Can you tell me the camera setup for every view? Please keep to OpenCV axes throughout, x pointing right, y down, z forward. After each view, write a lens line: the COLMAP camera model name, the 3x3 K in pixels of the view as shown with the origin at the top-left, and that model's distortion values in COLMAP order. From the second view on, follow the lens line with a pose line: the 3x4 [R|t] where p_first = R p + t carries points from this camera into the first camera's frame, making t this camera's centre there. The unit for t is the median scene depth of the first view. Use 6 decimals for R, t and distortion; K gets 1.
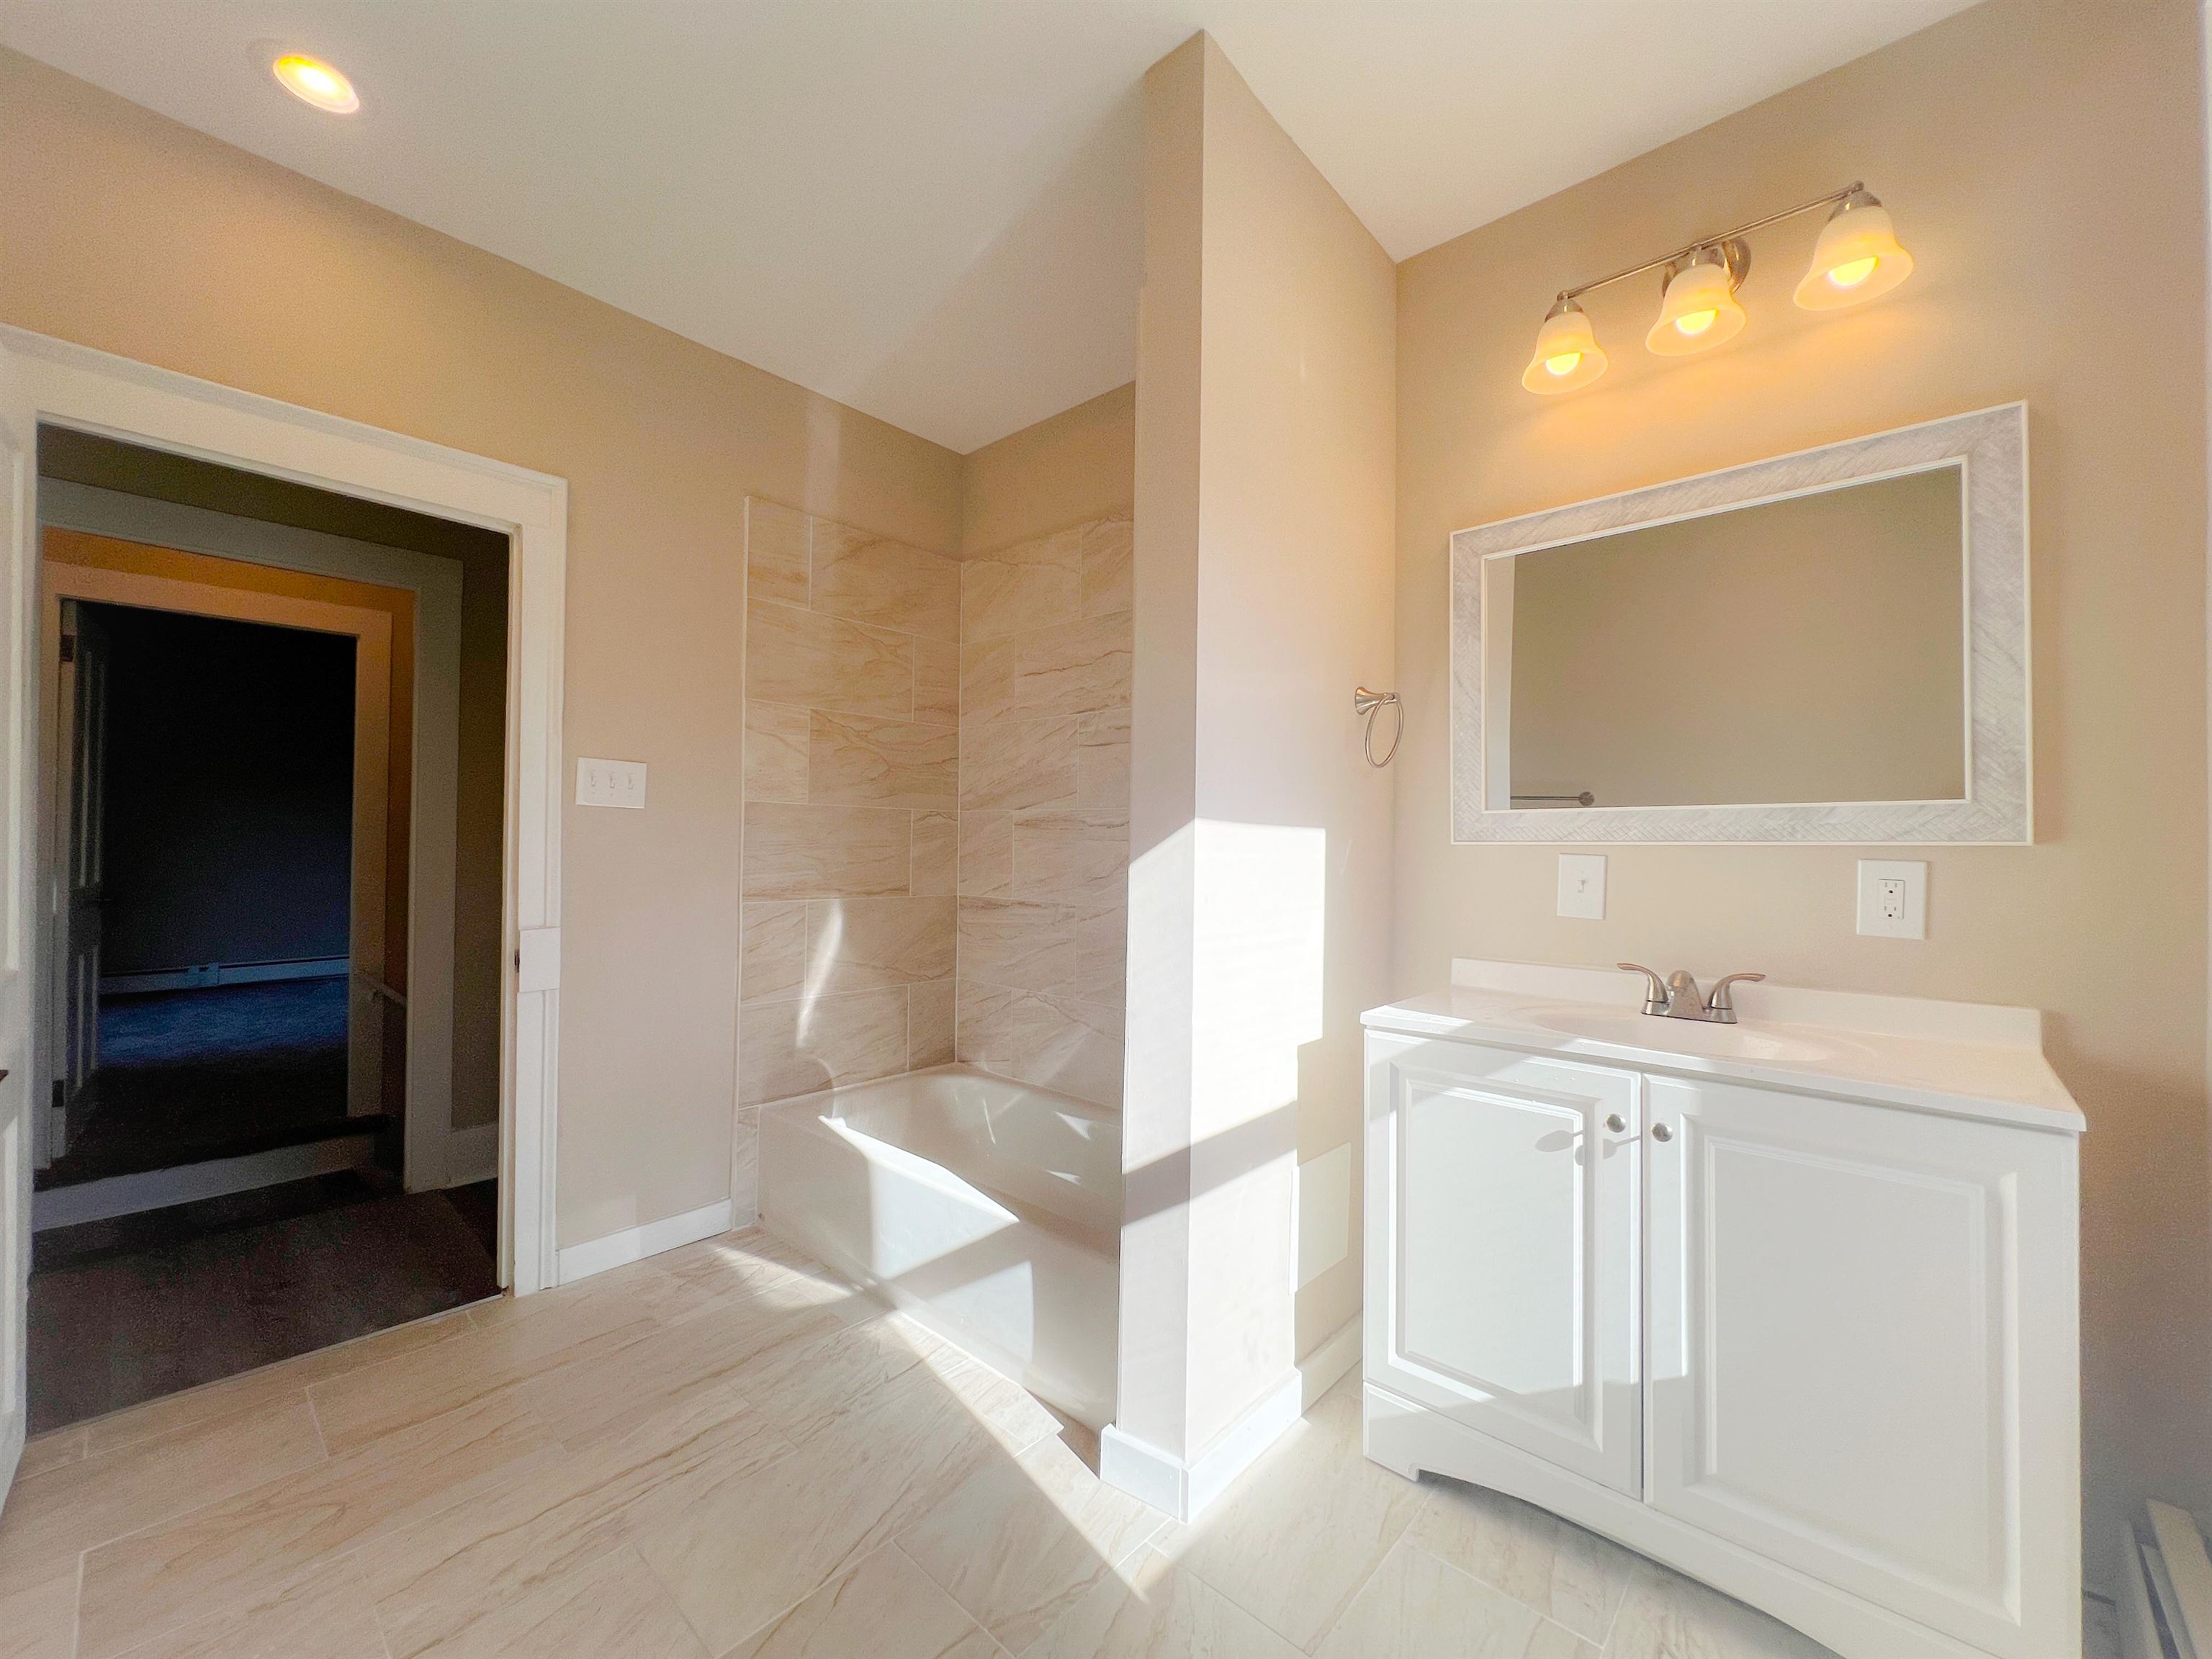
lens RADIAL K [[891.7, 0, 1094.2], [0, 891.7, 834.0], [0, 0, 1]] dist [-0.000402, 0.000045]
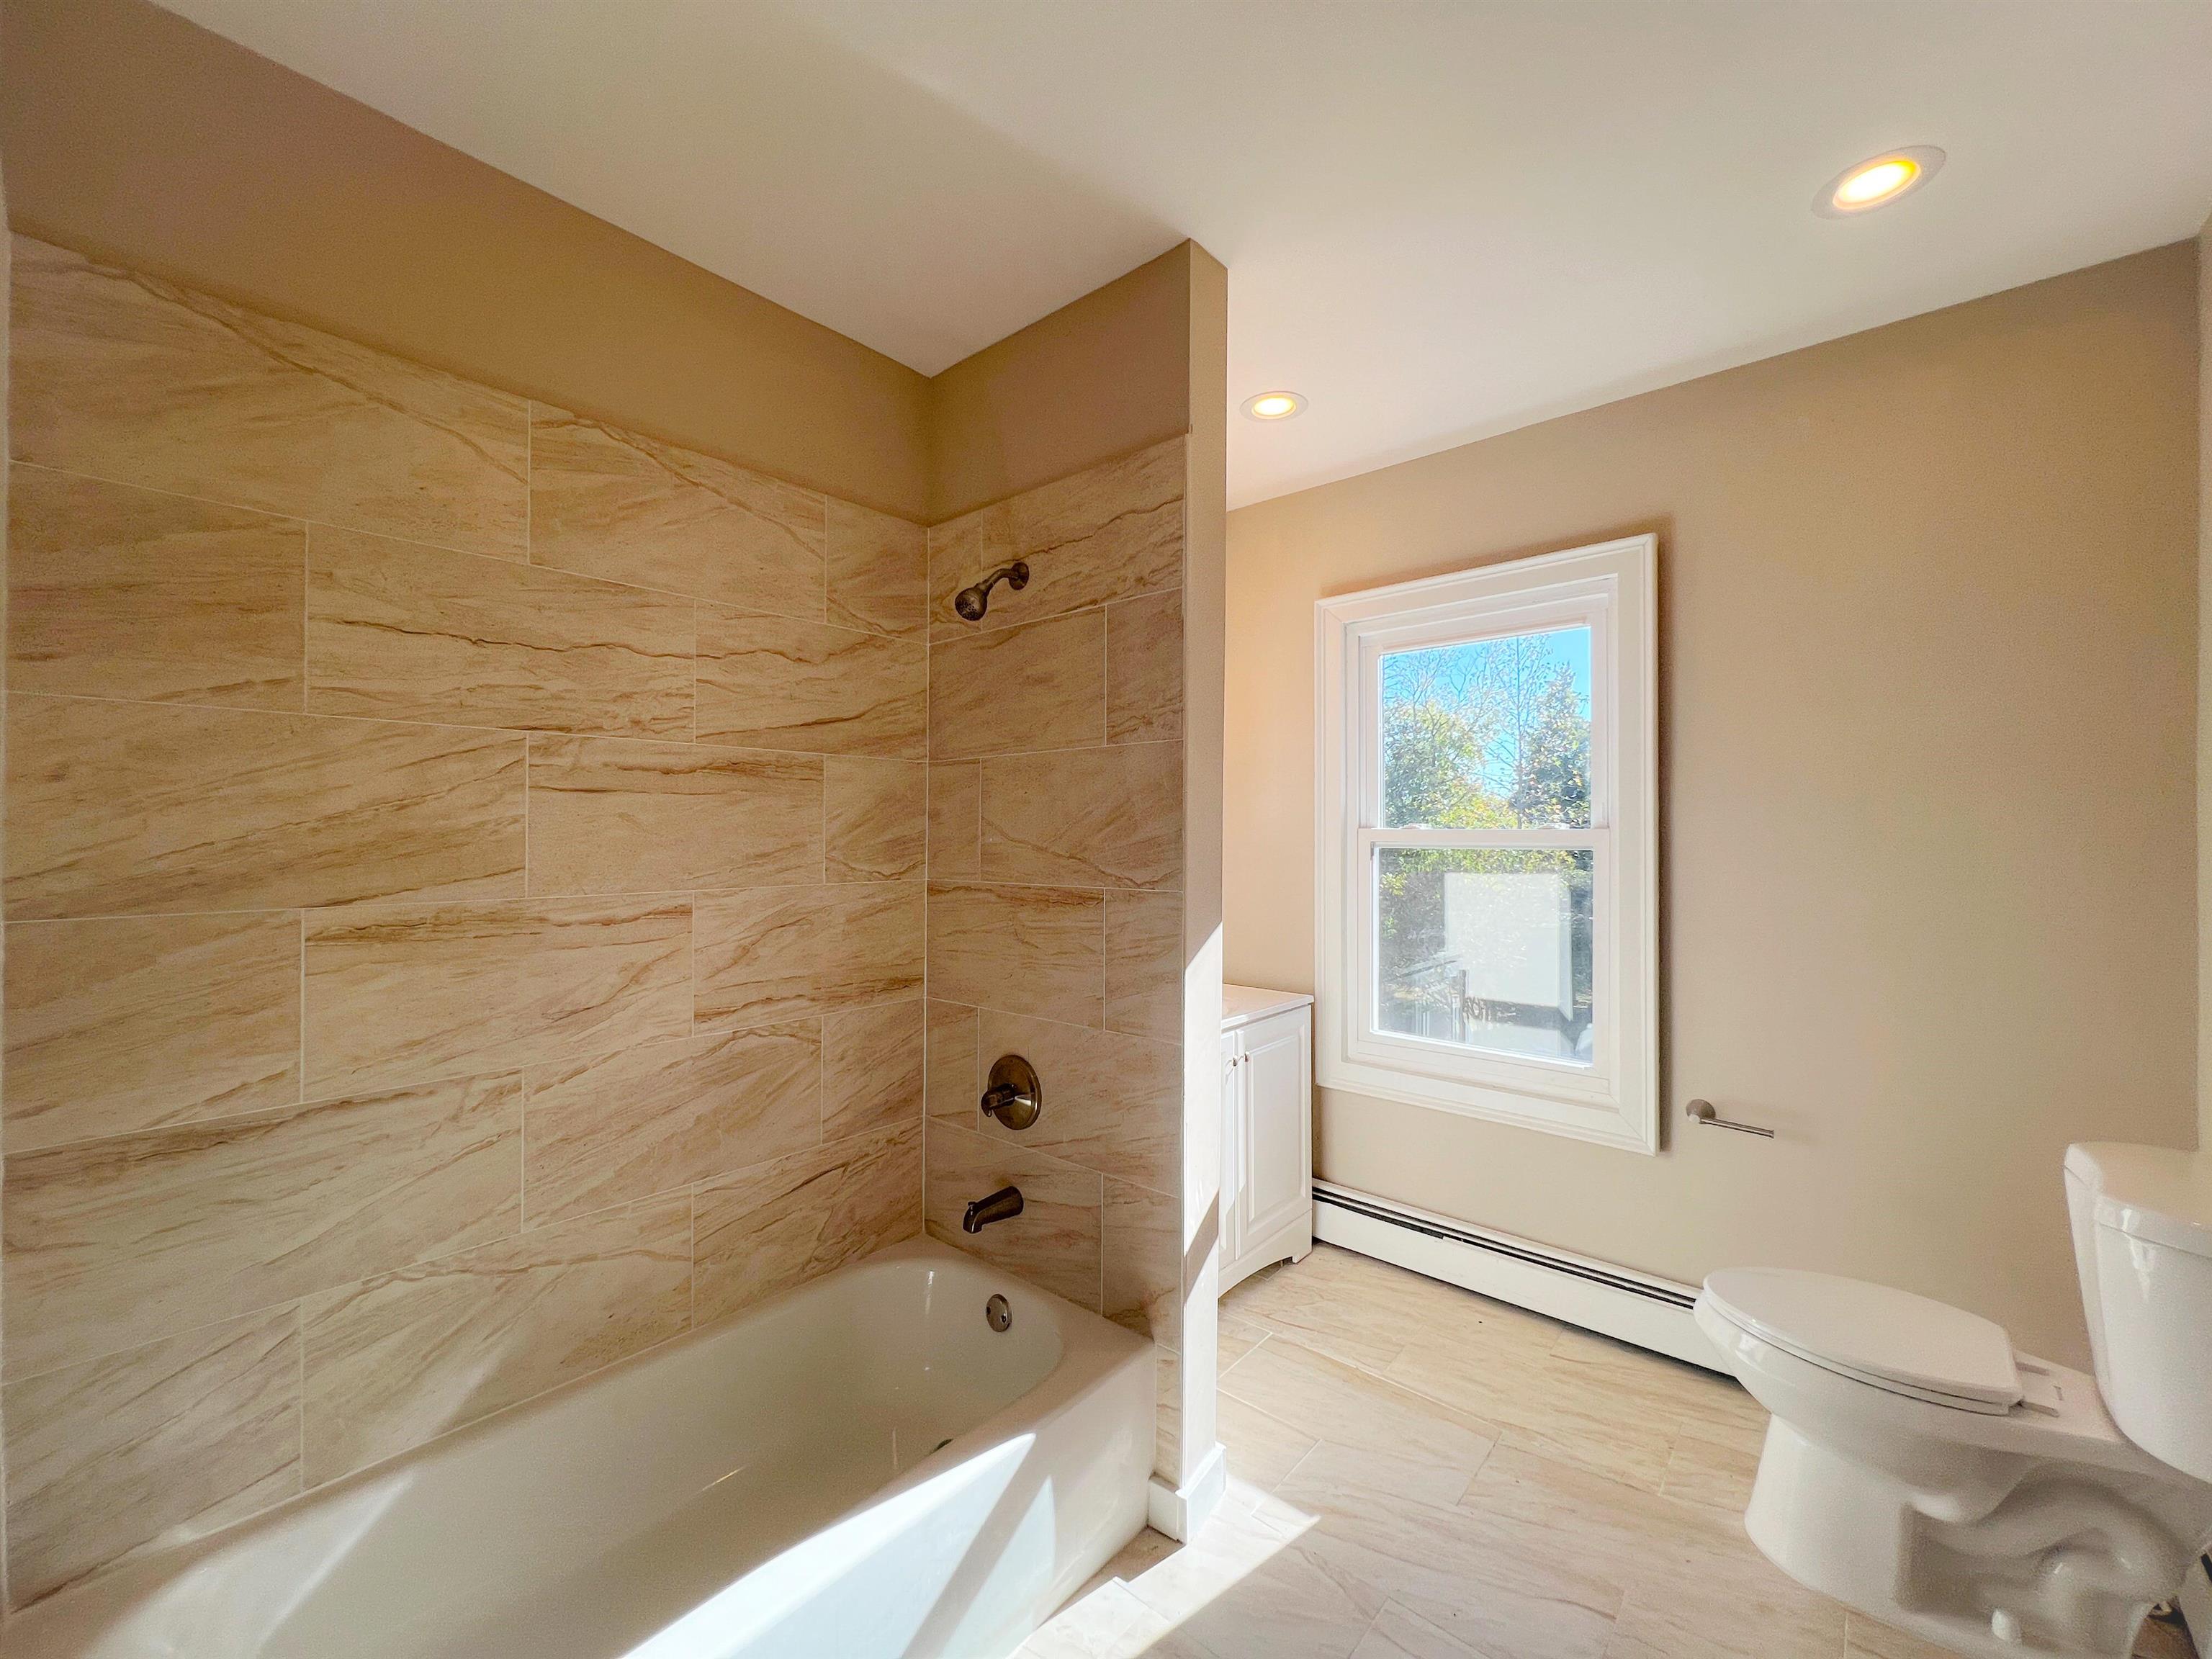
lens RADIAL K [[884.2, 0, 1094.9], [0, 884.2, 824.2], [0, 0, 1]] dist [-0.002017, 0.000380]
pose [[-0.014074, -0.007805, 0.999870, -0.570276], [-0.009873, 0.999922, 0.007667, -0.080658], [-0.999852, -0.009764, -0.014150, 0.626992]]
